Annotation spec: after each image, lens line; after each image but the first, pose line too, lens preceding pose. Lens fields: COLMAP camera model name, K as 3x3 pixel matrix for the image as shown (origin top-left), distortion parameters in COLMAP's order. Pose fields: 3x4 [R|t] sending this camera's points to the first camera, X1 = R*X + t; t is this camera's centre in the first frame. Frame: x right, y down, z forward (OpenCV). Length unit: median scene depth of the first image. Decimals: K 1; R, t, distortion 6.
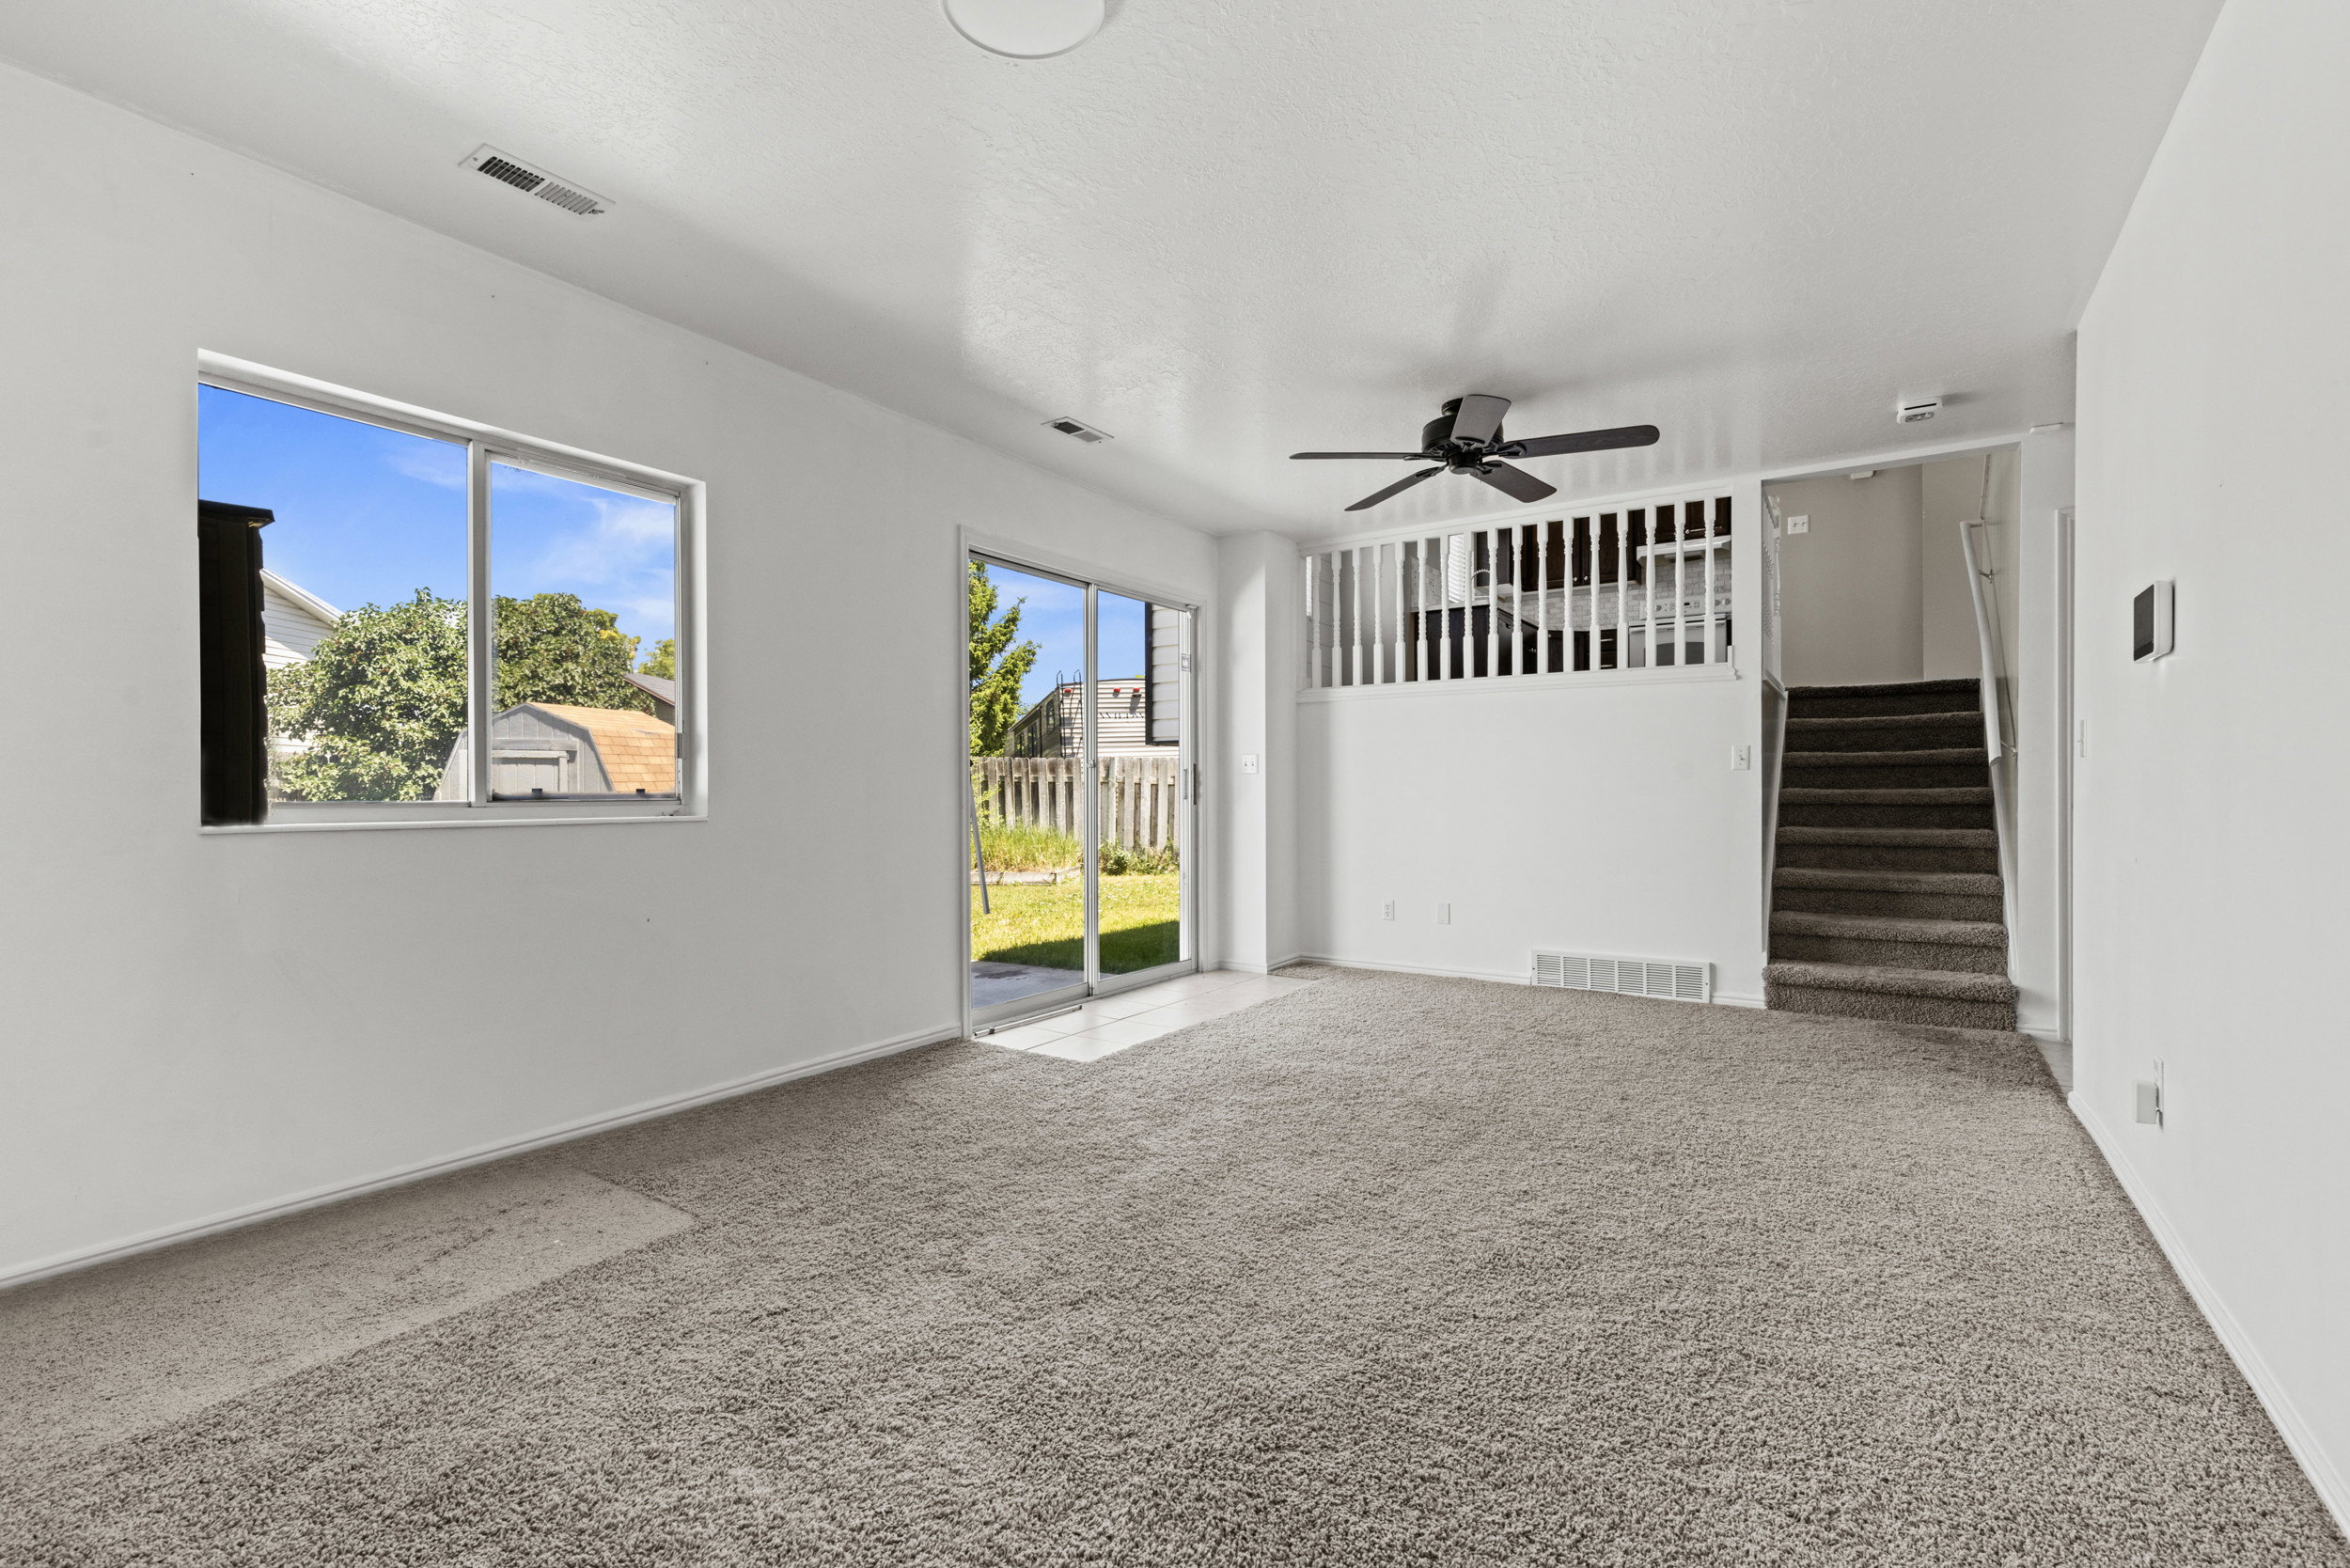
lens RADIAL K [[1083.5, 0, 1173.6], [0, 1083.5, 783.6], [0, 0, 1]] dist [0.011081, -0.000157]
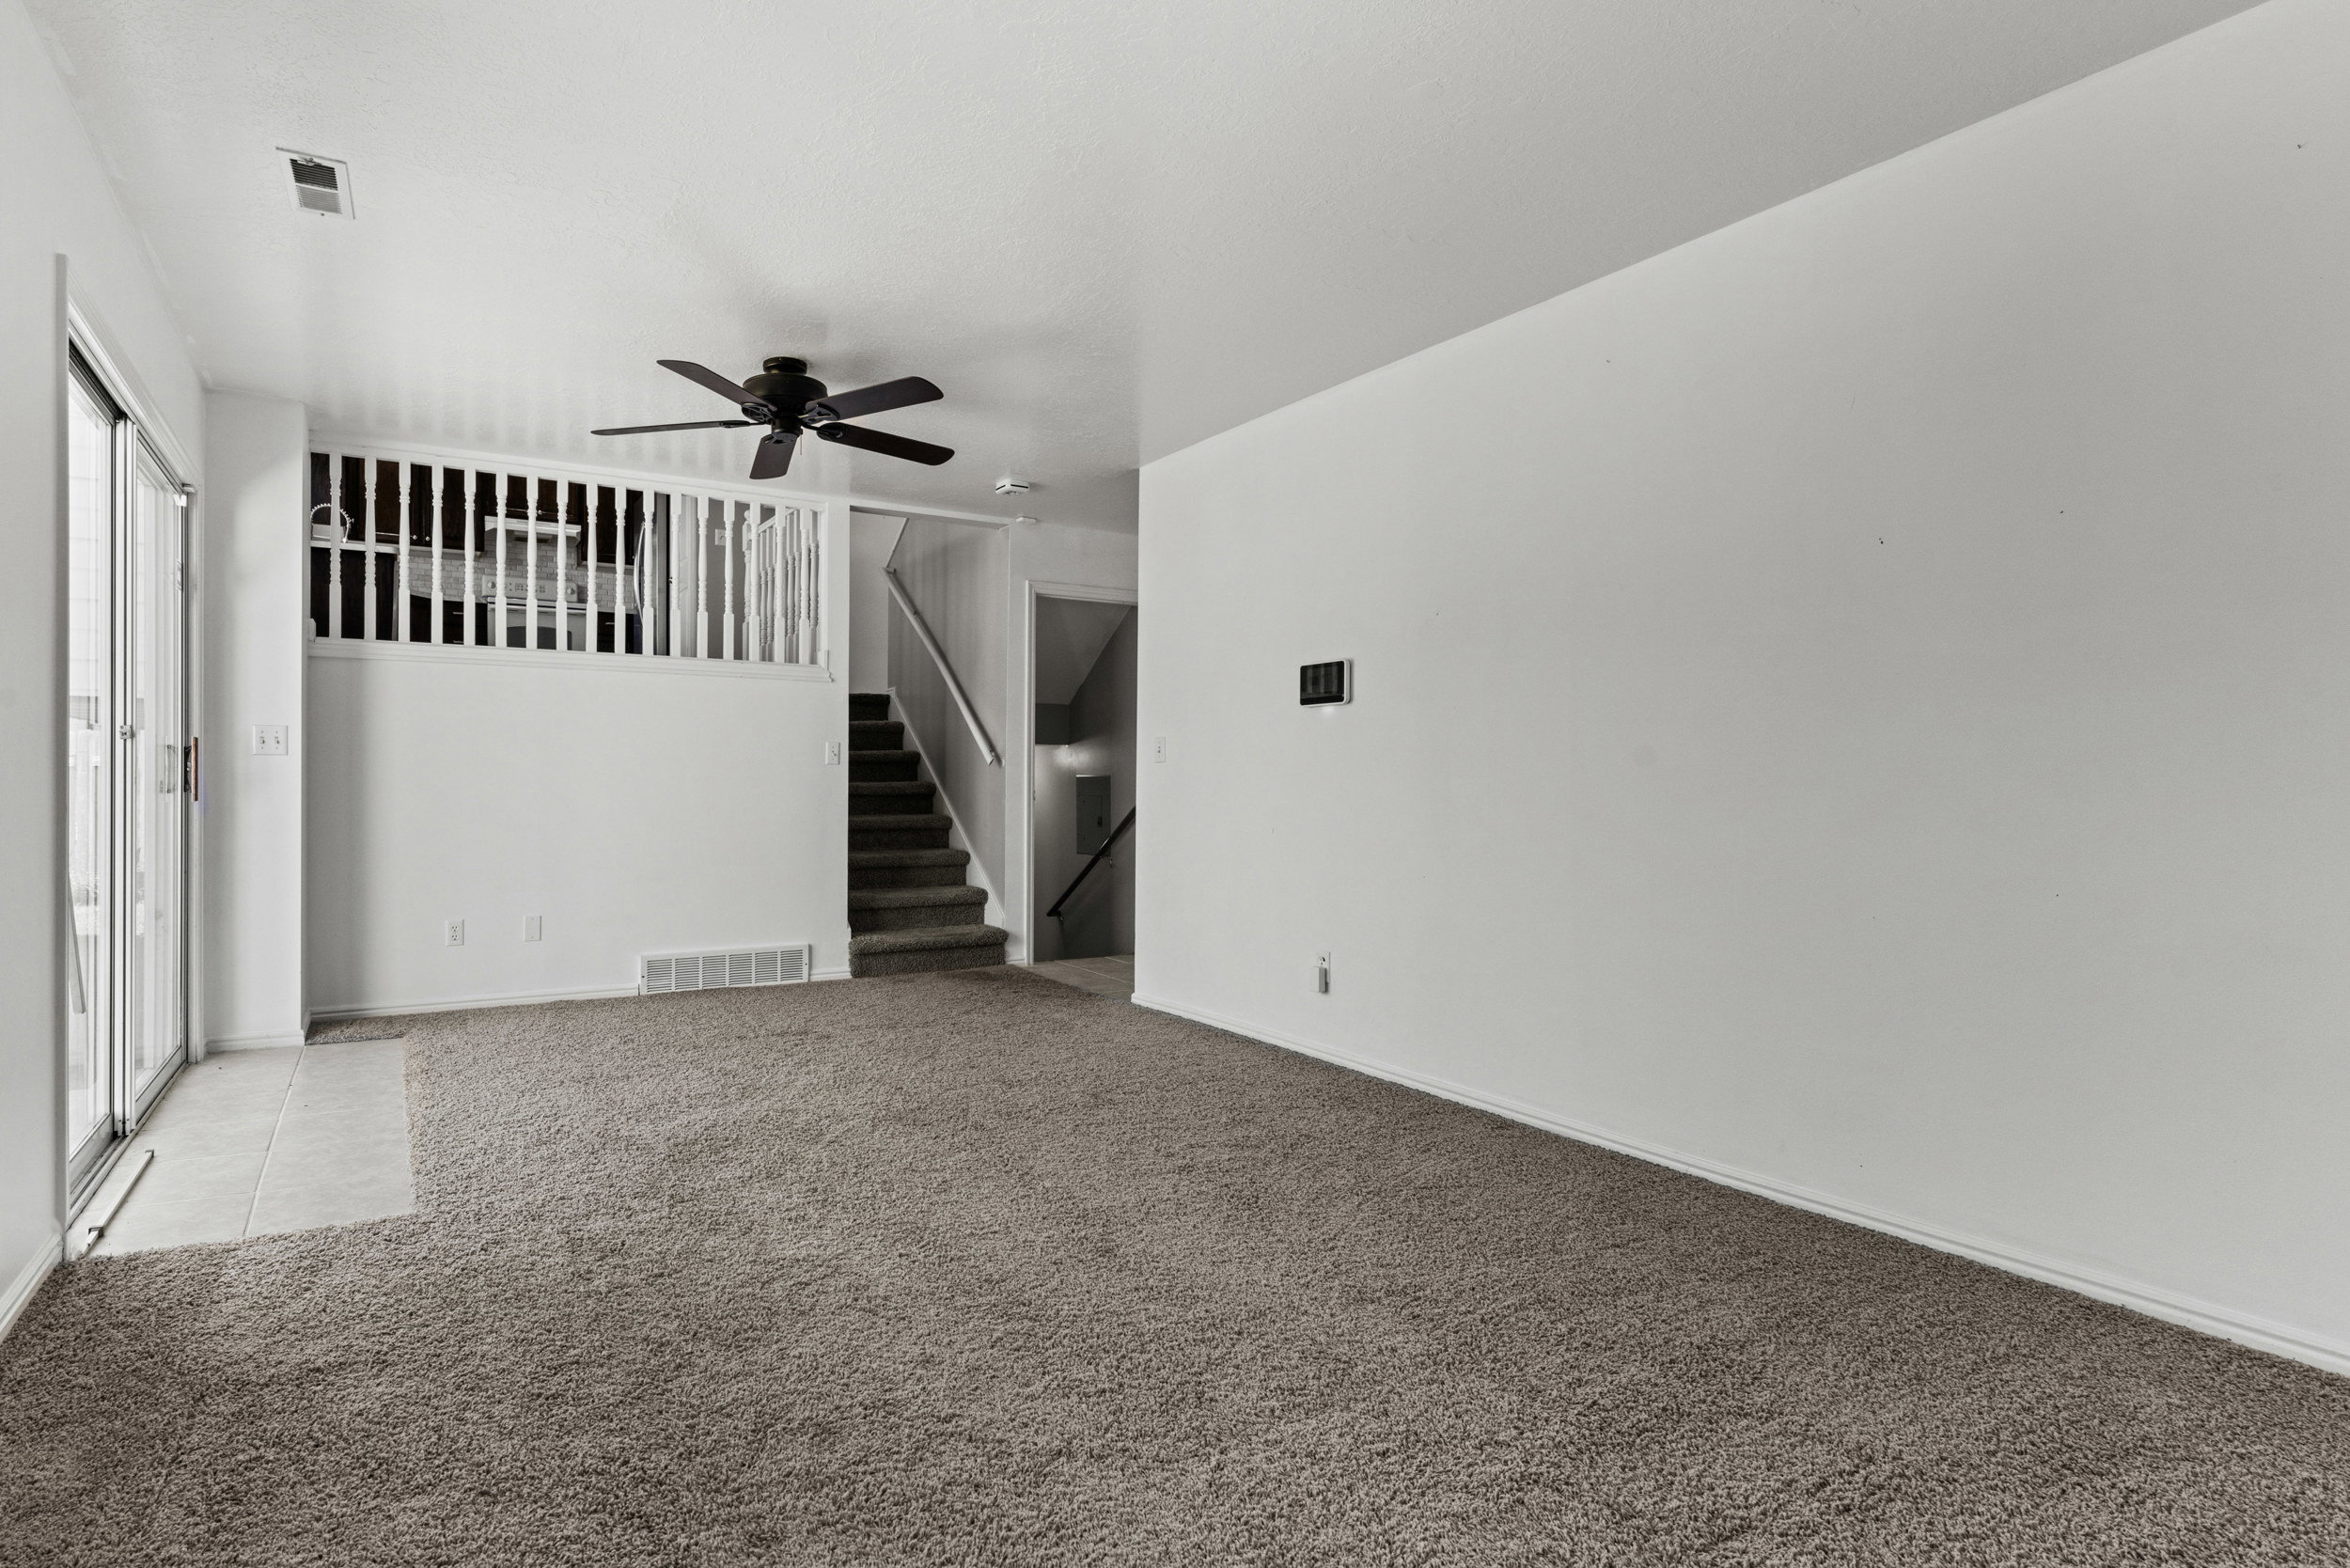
lens RADIAL K [[1046.9, 0, 1174.3], [0, 1046.9, 792.6], [0, 0, 1]] dist [0.007340, -0.004260]
pose [[0.471548, -0.002918, 0.881836, -0.238924], [-0.012440, 0.999873, 0.009961, 0.000430], [-0.881753, -0.015667, 0.471452, 0.188301]]
